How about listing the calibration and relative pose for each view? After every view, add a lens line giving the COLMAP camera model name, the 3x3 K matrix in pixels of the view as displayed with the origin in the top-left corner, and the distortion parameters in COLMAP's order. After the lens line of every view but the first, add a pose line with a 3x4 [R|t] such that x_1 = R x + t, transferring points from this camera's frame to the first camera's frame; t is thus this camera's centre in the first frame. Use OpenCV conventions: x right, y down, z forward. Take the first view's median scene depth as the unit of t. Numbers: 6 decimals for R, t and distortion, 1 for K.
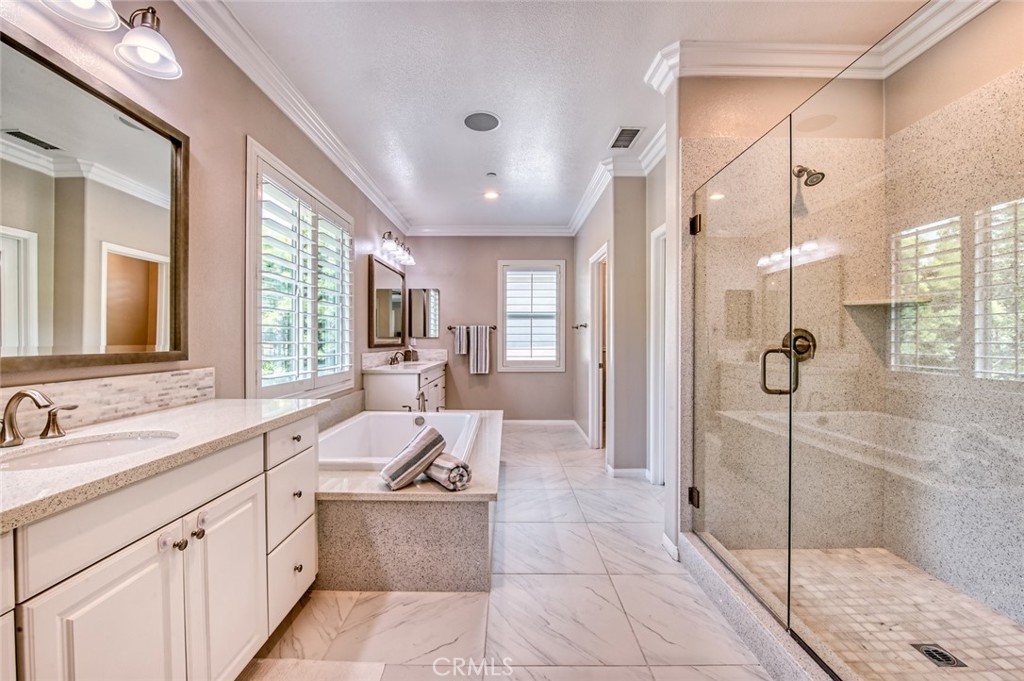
lens RADIAL K [[418.8, 0, 510.2], [0, 418.8, 334.4], [0, 0, 1]] dist [0.015810, 0.000163]
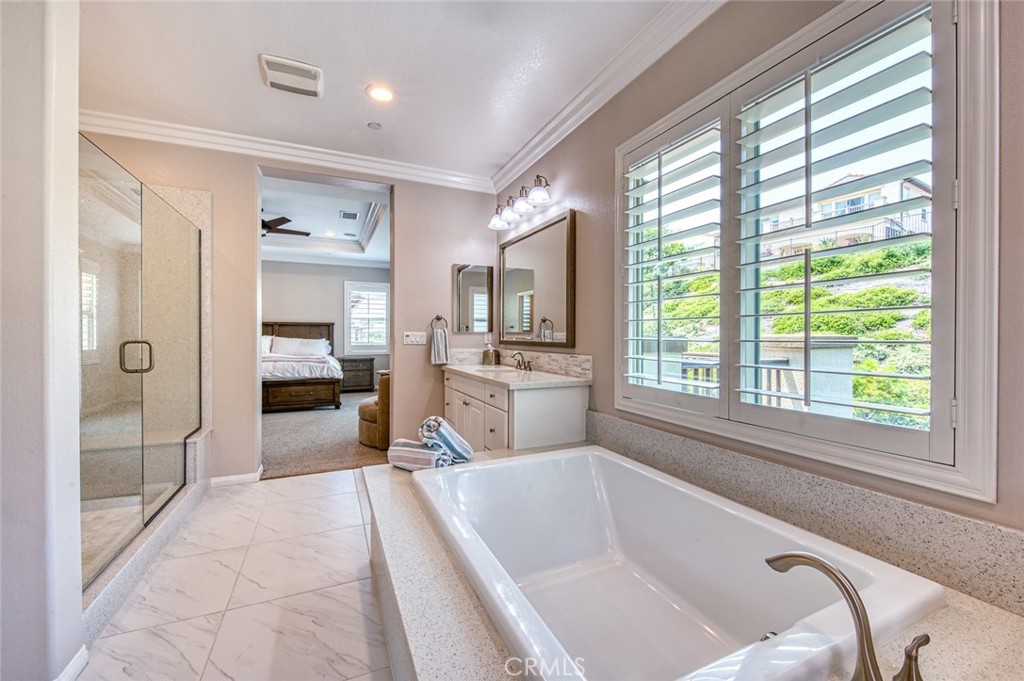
lens RADIAL K [[418.8, 0, 511.0], [0, 418.8, 335.6], [0, 0, 1]] dist [0.015810, 0.000163]
pose [[0.405229, 0.009818, -0.914162, 1.619180], [-0.014688, 0.999883, 0.004228, 0.011032], [0.914097, 0.011714, 0.405326, 0.442413]]
